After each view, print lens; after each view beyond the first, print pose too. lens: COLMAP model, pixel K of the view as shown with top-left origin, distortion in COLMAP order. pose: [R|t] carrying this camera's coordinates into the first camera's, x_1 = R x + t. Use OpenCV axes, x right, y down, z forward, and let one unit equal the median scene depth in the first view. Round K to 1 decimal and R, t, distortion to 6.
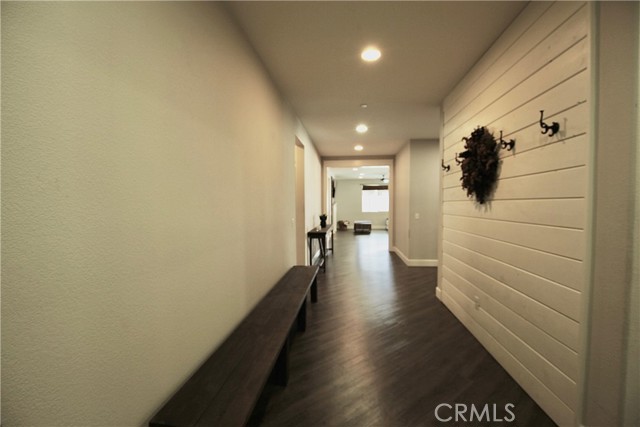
lens RADIAL K [[306.7, 0, 319.7], [0, 306.7, 212.9], [0, 0, 1]] dist [-0.031042, 0.000621]
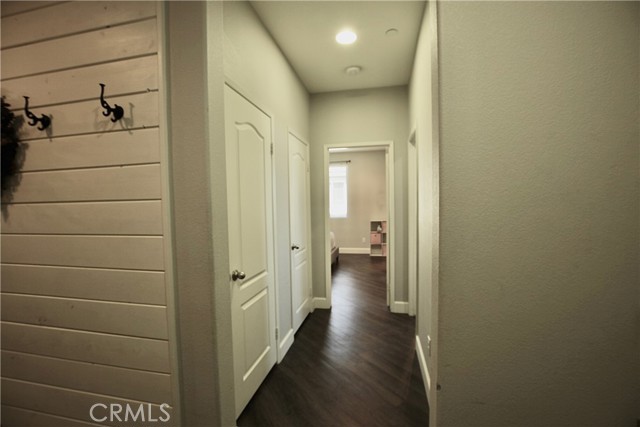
lens RADIAL K [[306.7, 0, 317.4], [0, 306.7, 215.7], [0, 0, 1]] dist [-0.031042, 0.000621]
pose [[0.121189, -0.040442, 0.991805, 0.040191], [0.047172, 0.998275, 0.034942, -0.011480], [-0.991508, 0.042551, 0.122888, 0.382291]]
